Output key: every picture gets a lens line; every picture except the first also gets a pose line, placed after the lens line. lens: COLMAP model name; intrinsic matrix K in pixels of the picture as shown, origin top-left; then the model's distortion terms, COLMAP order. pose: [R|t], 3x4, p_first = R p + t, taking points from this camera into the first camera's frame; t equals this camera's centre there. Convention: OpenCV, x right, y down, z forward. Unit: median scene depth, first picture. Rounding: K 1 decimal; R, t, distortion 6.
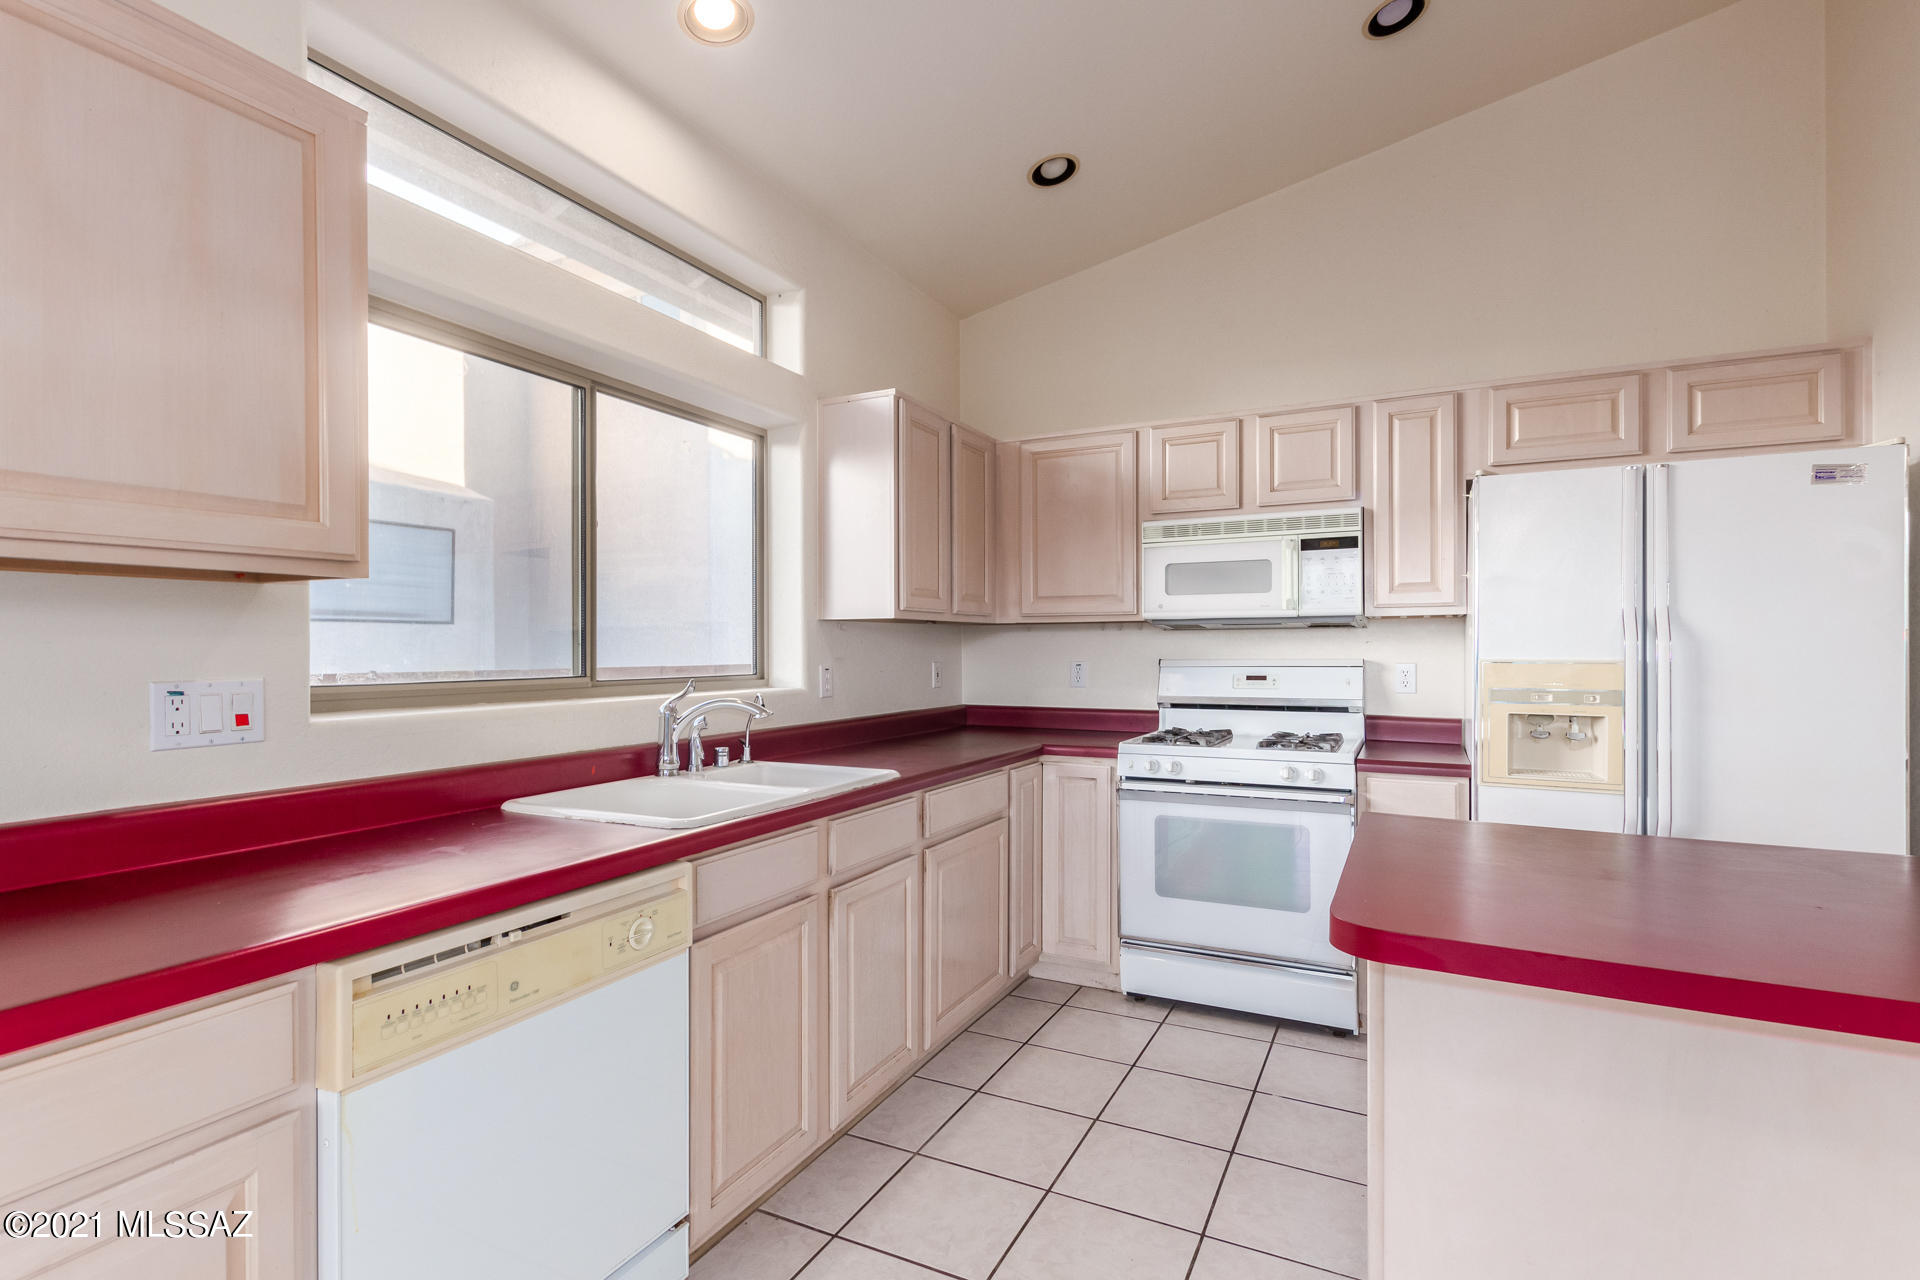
lens RADIAL K [[888.4, 0, 956.0], [0, 888.4, 649.8], [0, 0, 1]] dist [0.009210, 0.000063]
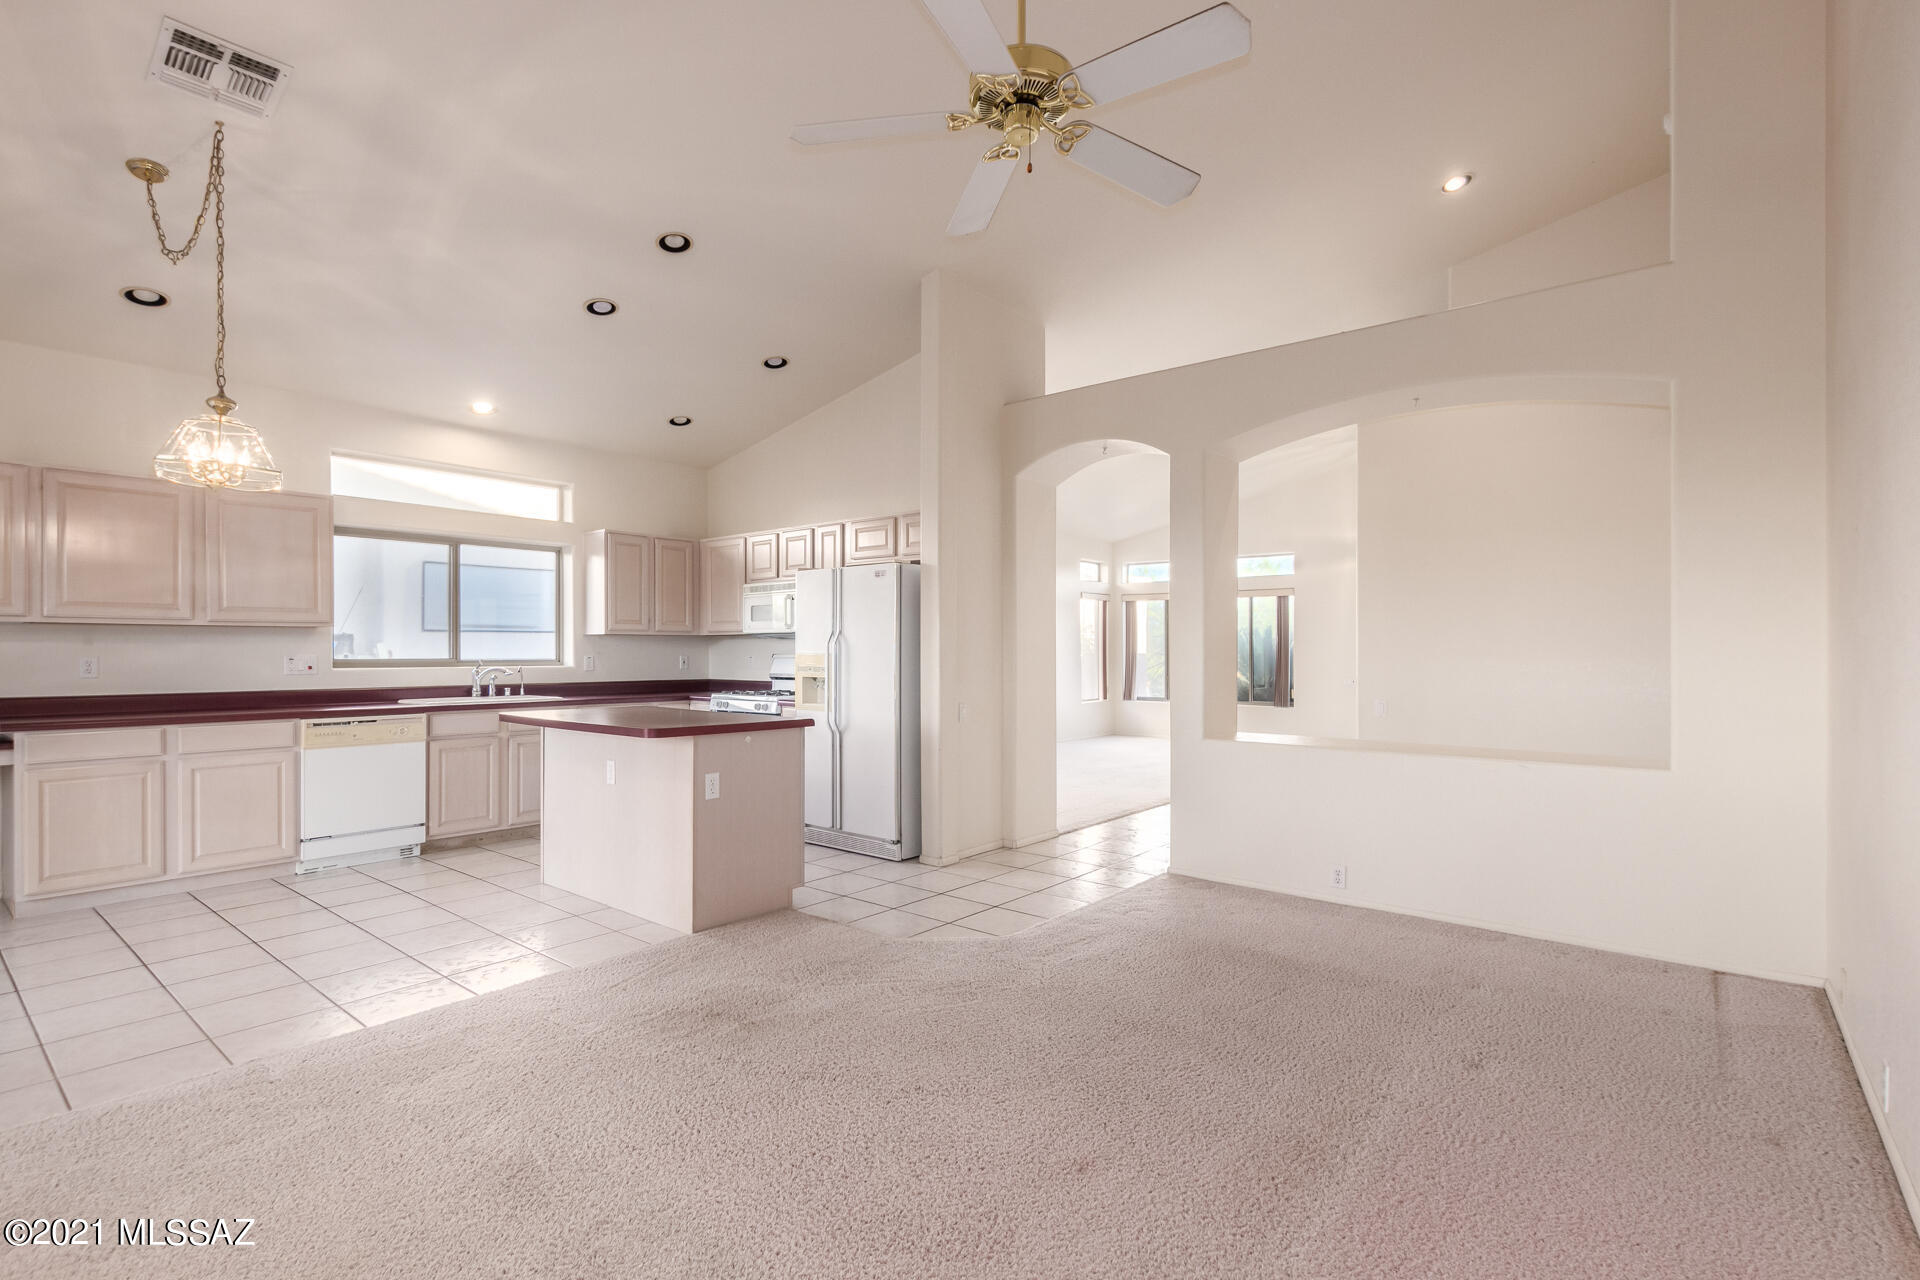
lens RADIAL K [[896.3, 0, 959.6], [0, 896.3, 651.4], [0, 0, 1]] dist [-0.001154, -0.000308]
pose [[0.974677, 0.000926, -0.223614, 1.247304], [-0.001263, 0.999998, -0.001363, 0.008718], [0.223612, 0.001611, 0.974677, -0.930809]]
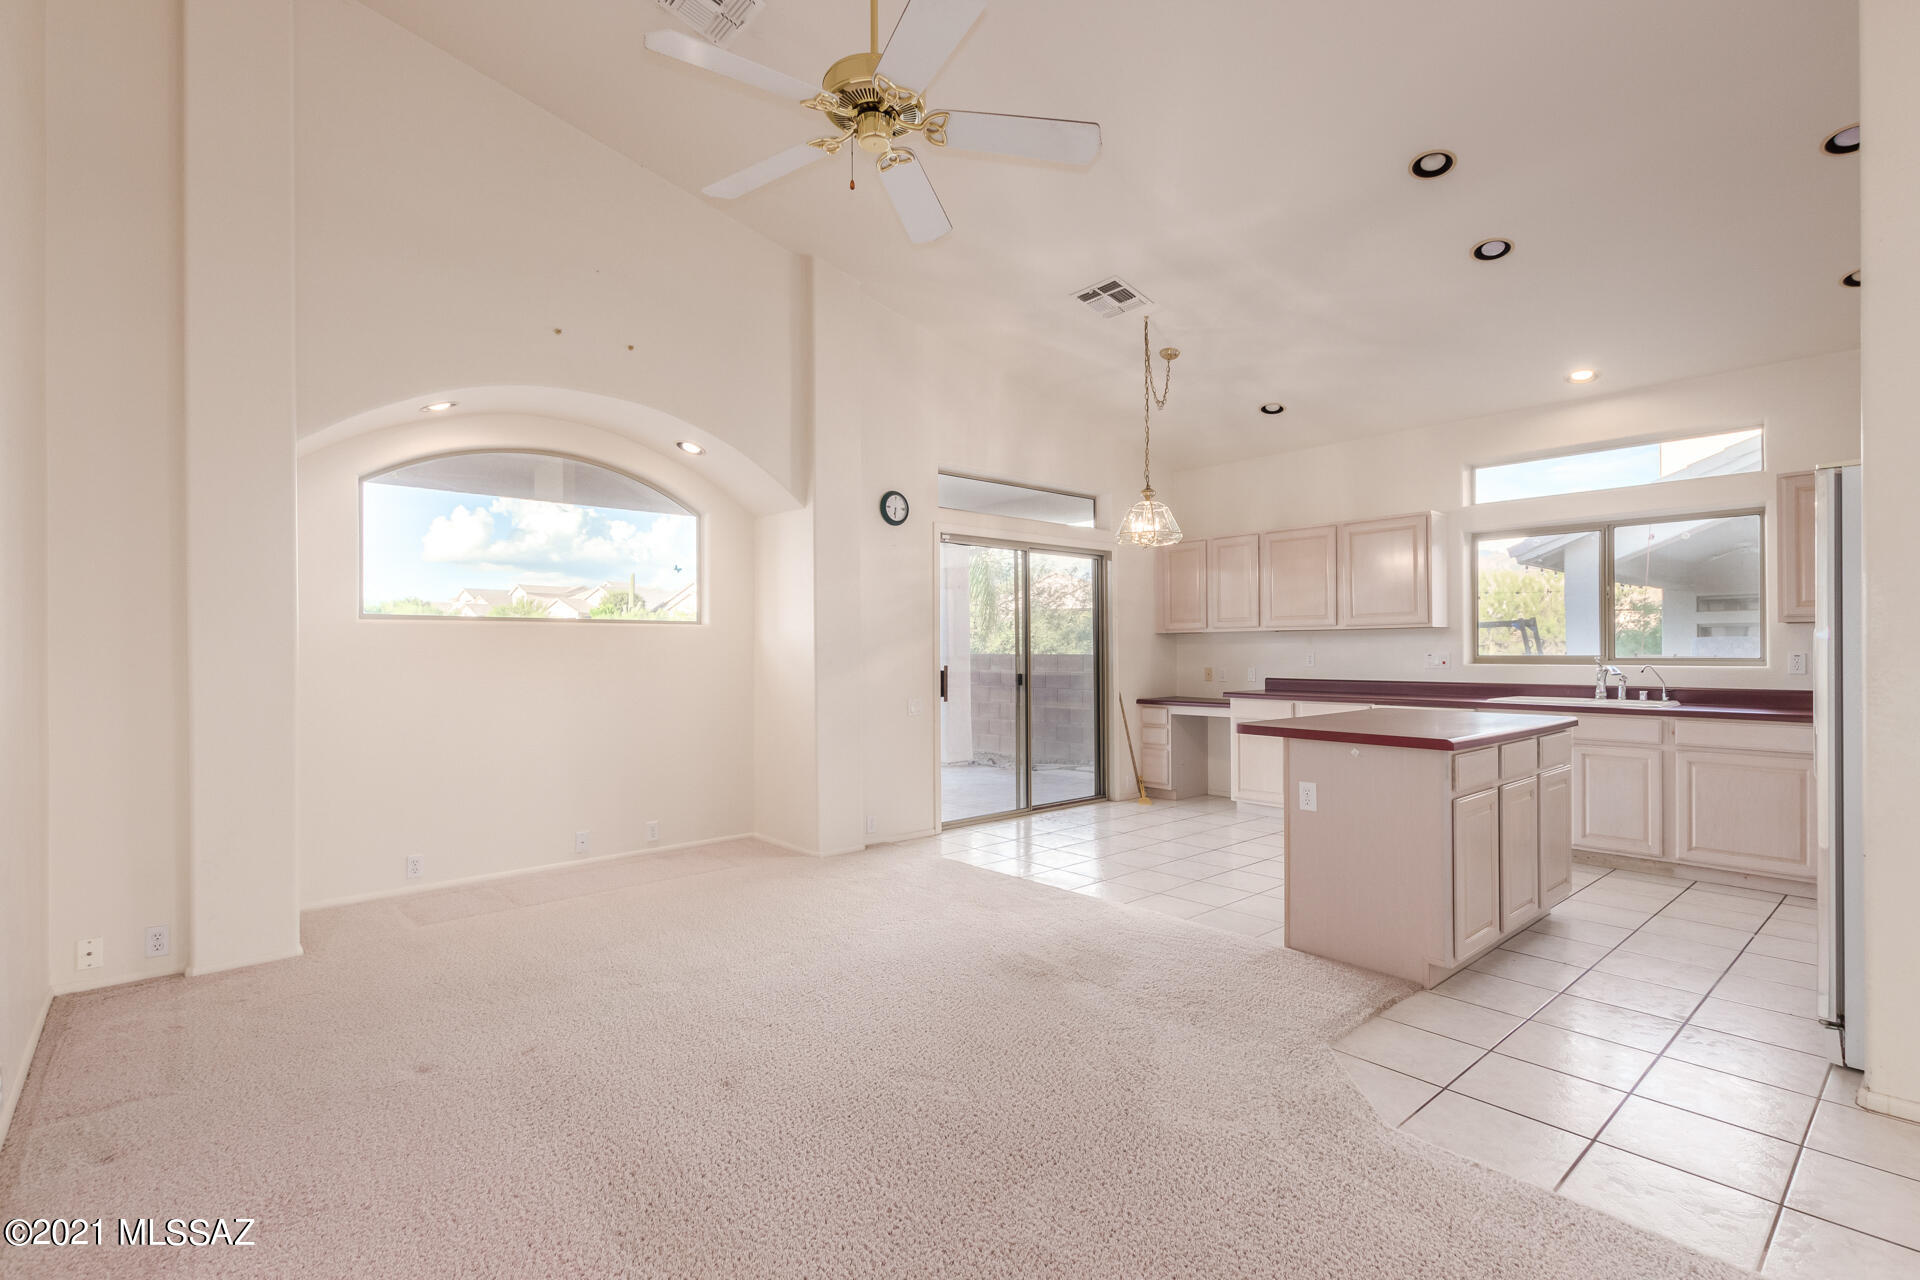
lens RADIAL K [[878.6, 0, 962.1], [0, 878.6, 648.3], [0, 0, 1]] dist [-0.002949, -0.000662]
pose [[-0.373347, -0.000840, -0.927691, 1.840240], [0.001925, 0.999997, -0.001680, 0.008858], [0.927690, -0.002414, -0.373344, 0.249974]]
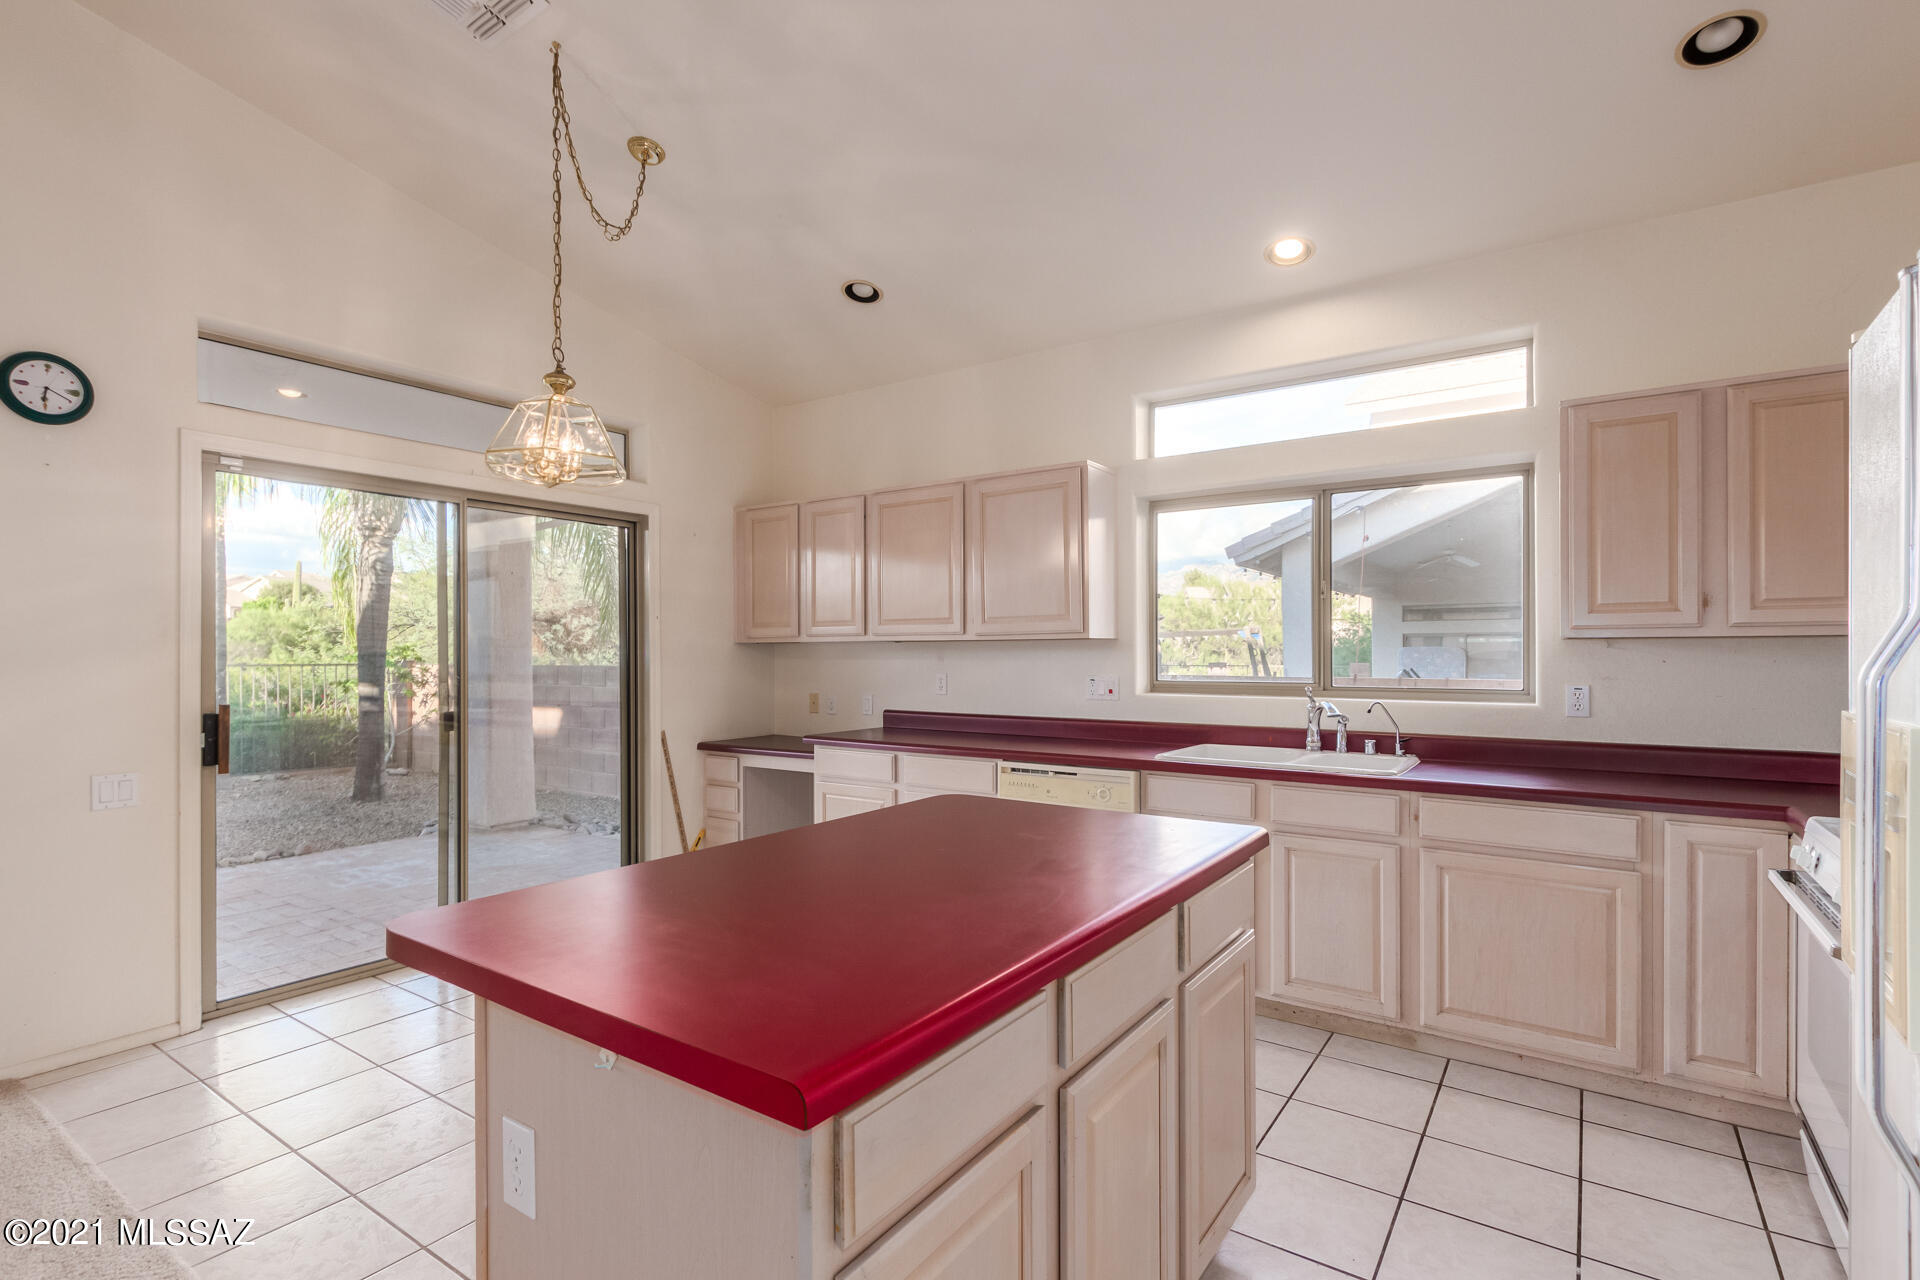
lens RADIAL K [[896.3, 0, 959.6], [0, 896.3, 651.4], [0, 0, 1]] dist [-0.001154, -0.000308]
pose [[-0.132920, -0.001992, -0.991125, 0.966716], [-0.000744, 0.999998, -0.001910, -0.017445], [0.991127, 0.000483, -0.132921, 0.475320]]
